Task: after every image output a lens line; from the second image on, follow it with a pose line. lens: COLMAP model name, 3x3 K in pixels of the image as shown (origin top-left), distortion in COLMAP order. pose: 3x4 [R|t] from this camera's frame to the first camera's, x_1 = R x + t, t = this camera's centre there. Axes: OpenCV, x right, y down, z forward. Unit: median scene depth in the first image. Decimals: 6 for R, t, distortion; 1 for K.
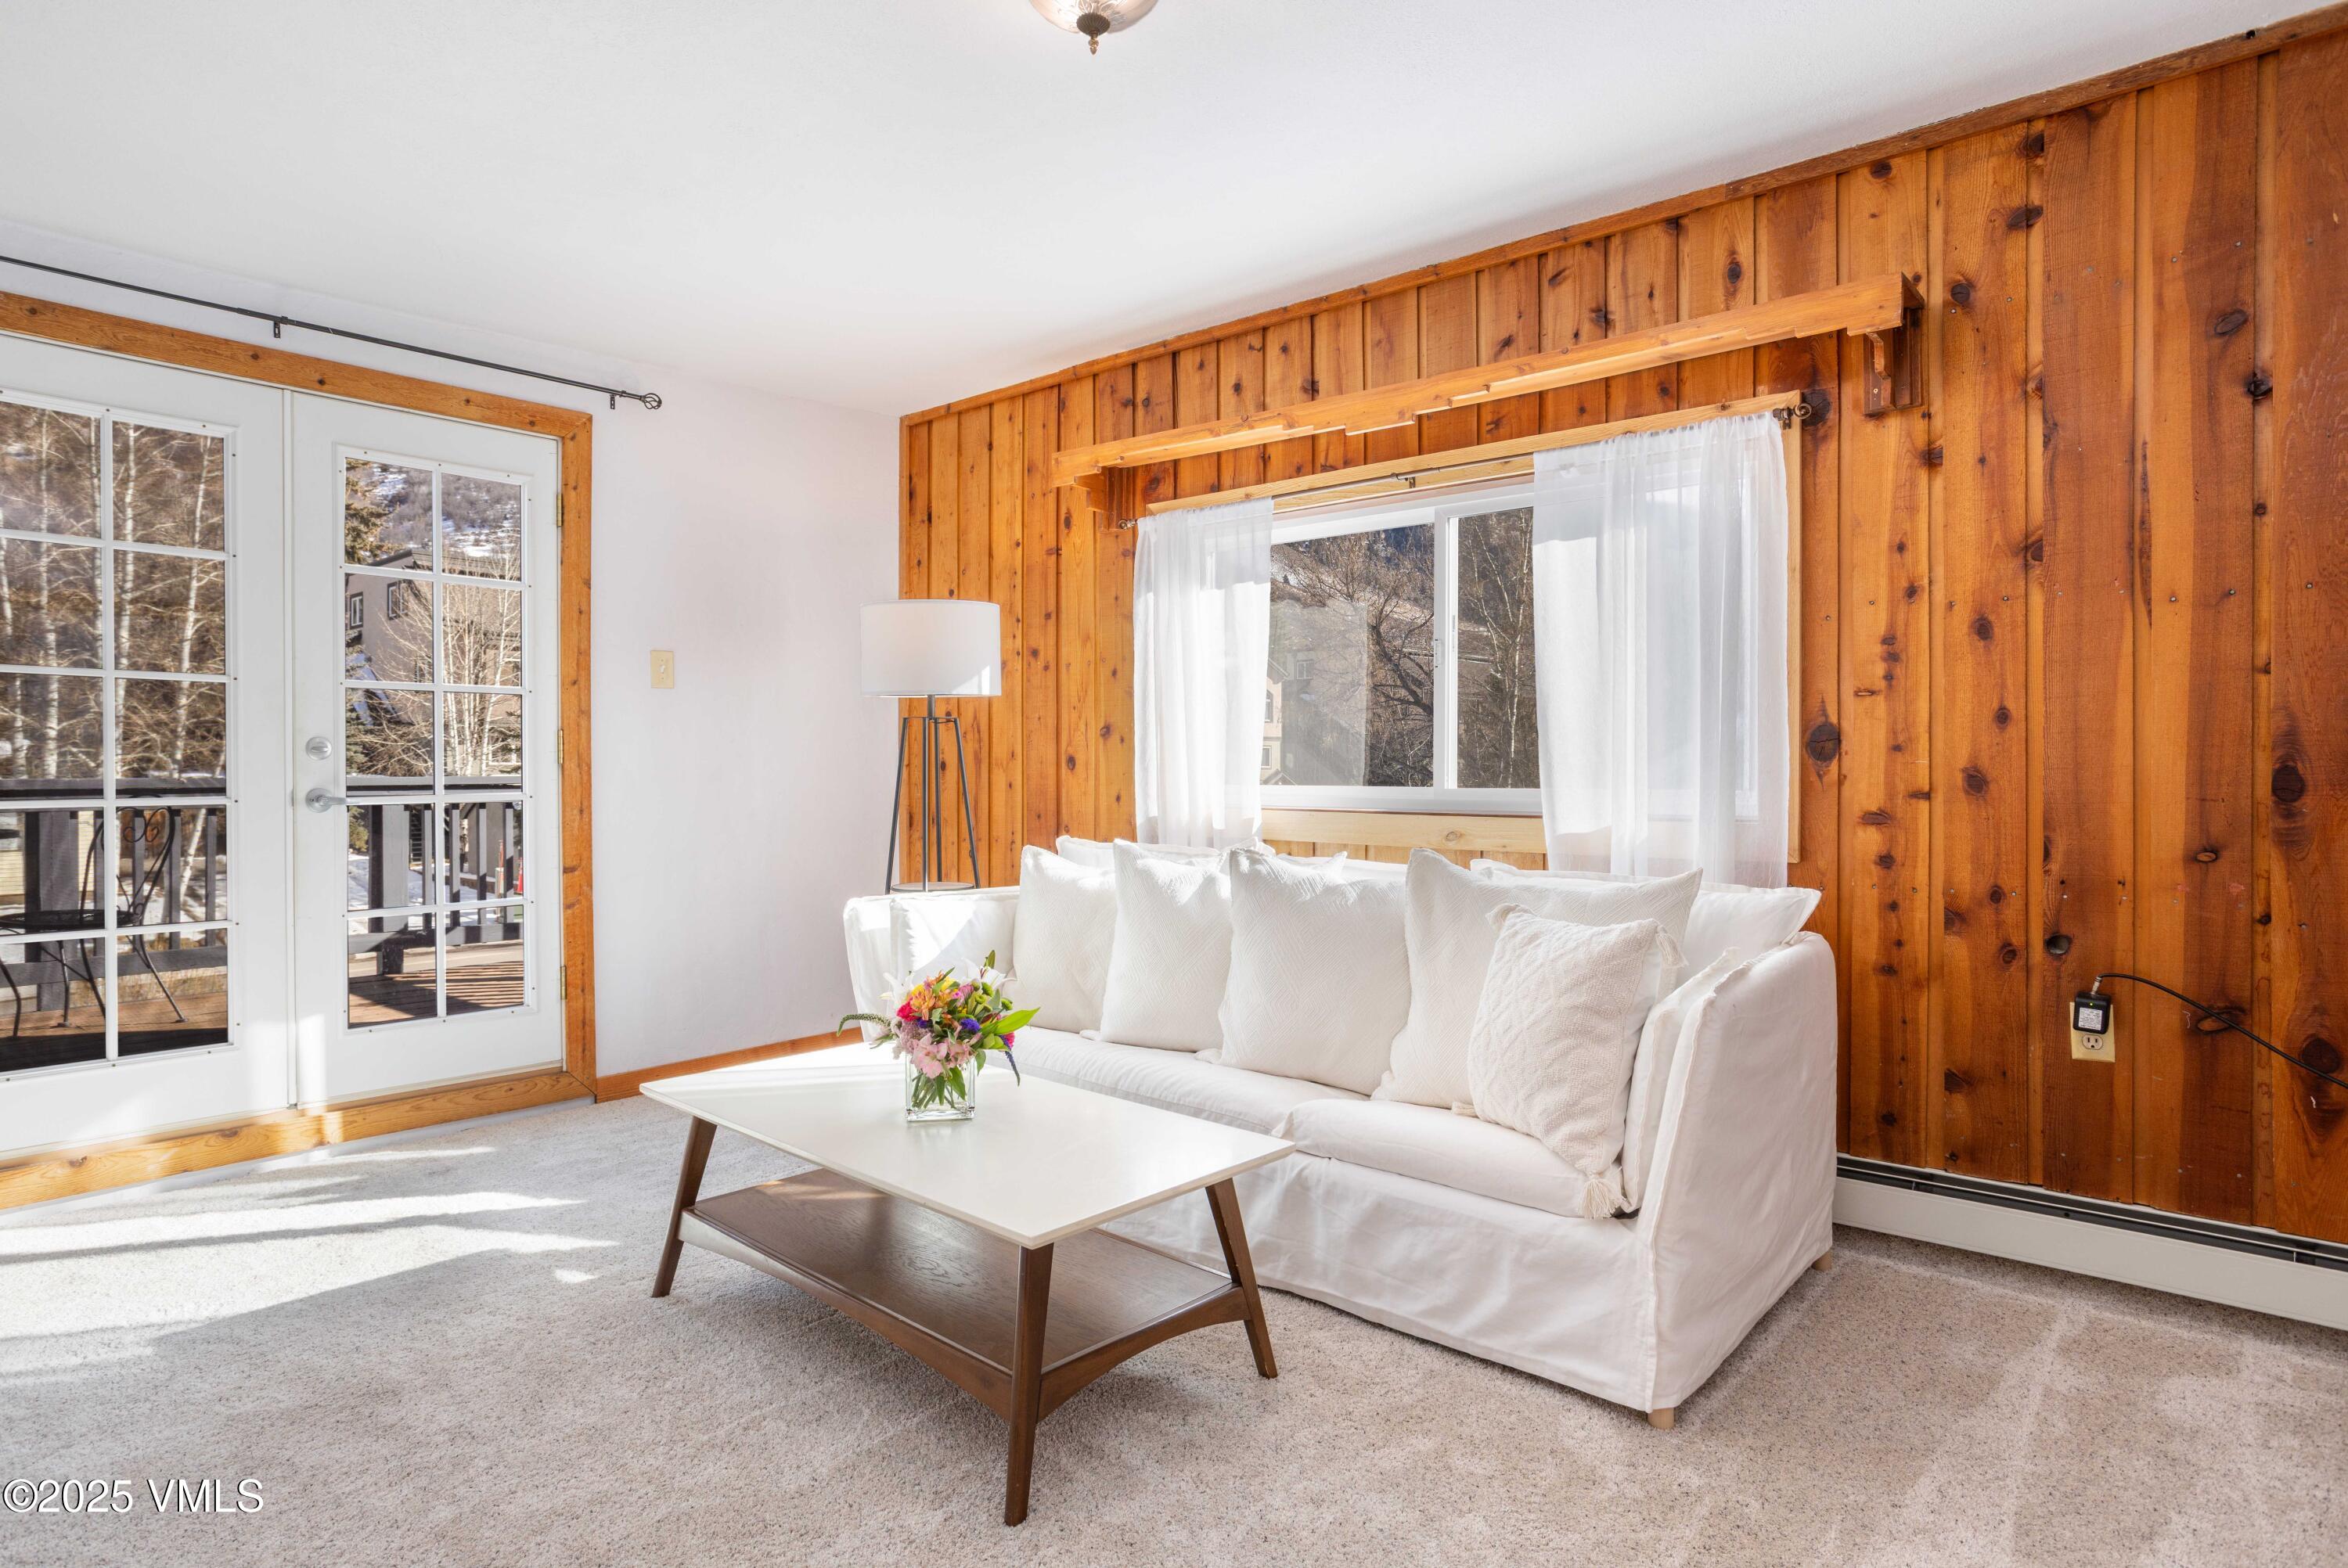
lens RADIAL K [[1361.6, 0, 1174.0], [0, 1361.6, 784.0], [0, 0, 1]] dist [-0.002932, 0.000976]
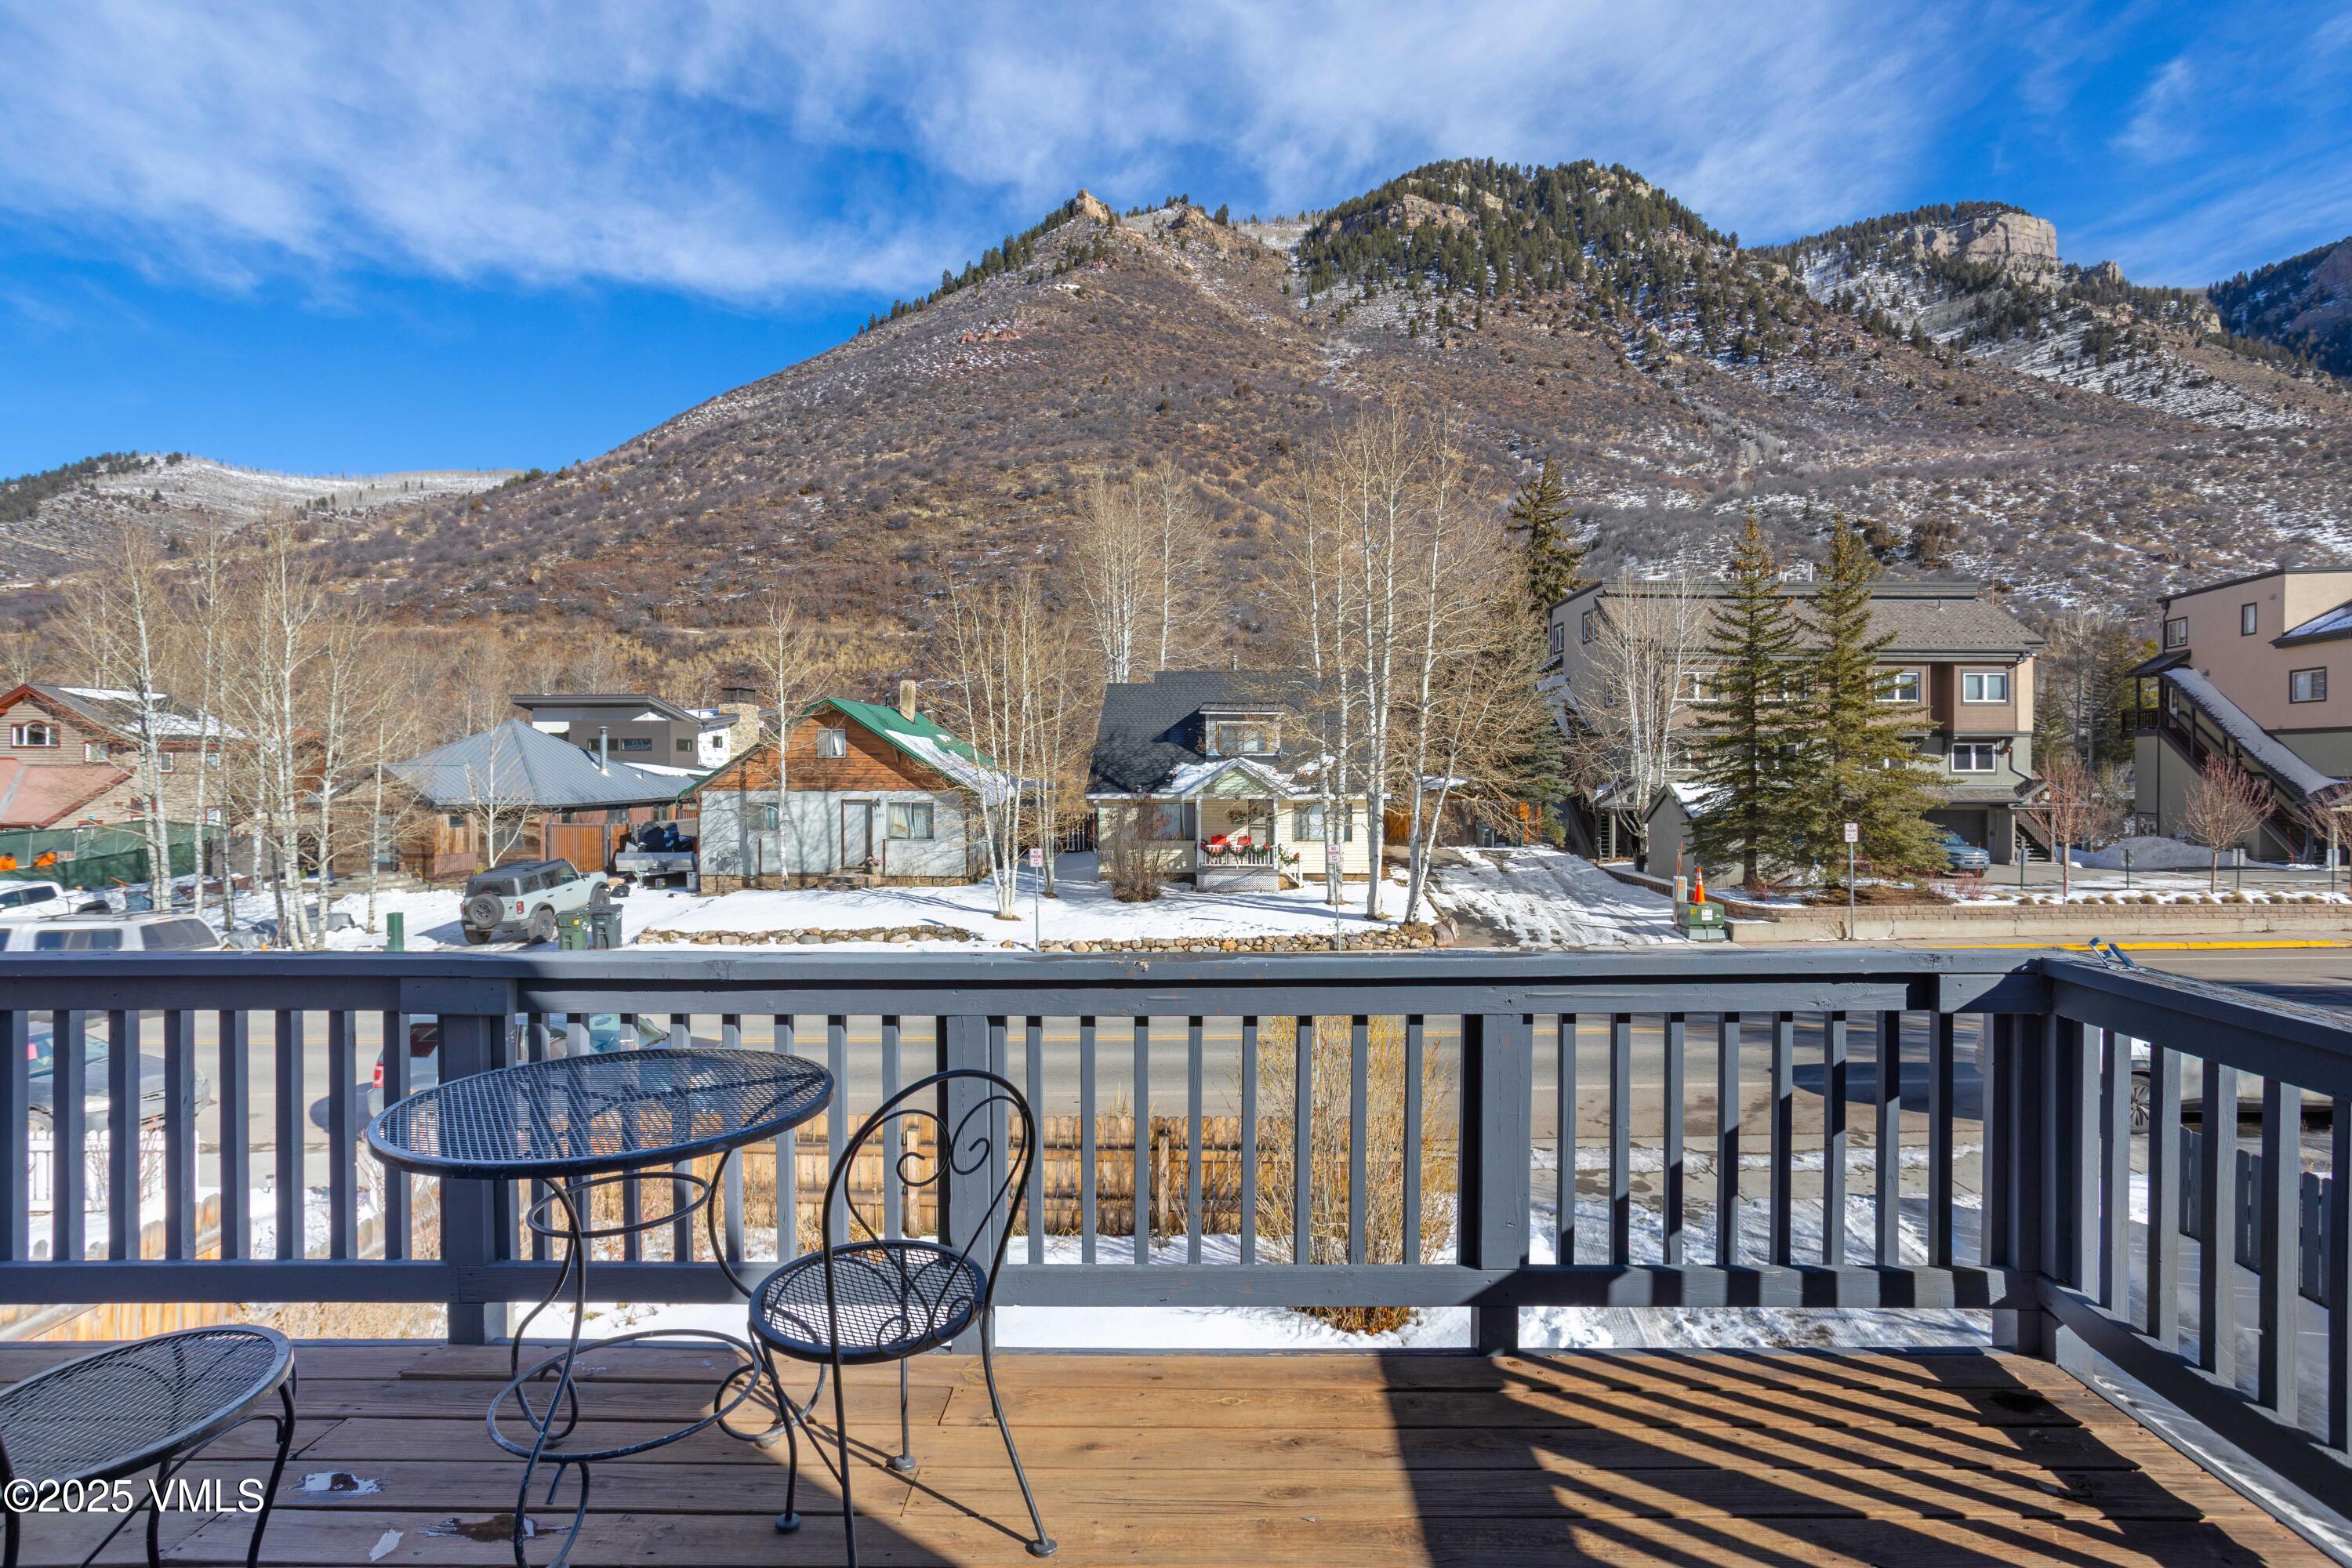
lens RADIAL K [[1217.6, 0, 1176.0], [0, 1217.6, 784.0], [0, 0, 1]] dist [-0.024626, 0.036177]
pose [[0.660222, 0.008397, -0.751024, -0.301464], [-0.005722, 0.999965, 0.006151, -0.065762], [0.751049, 0.000236, 0.660247, 0.579280]]
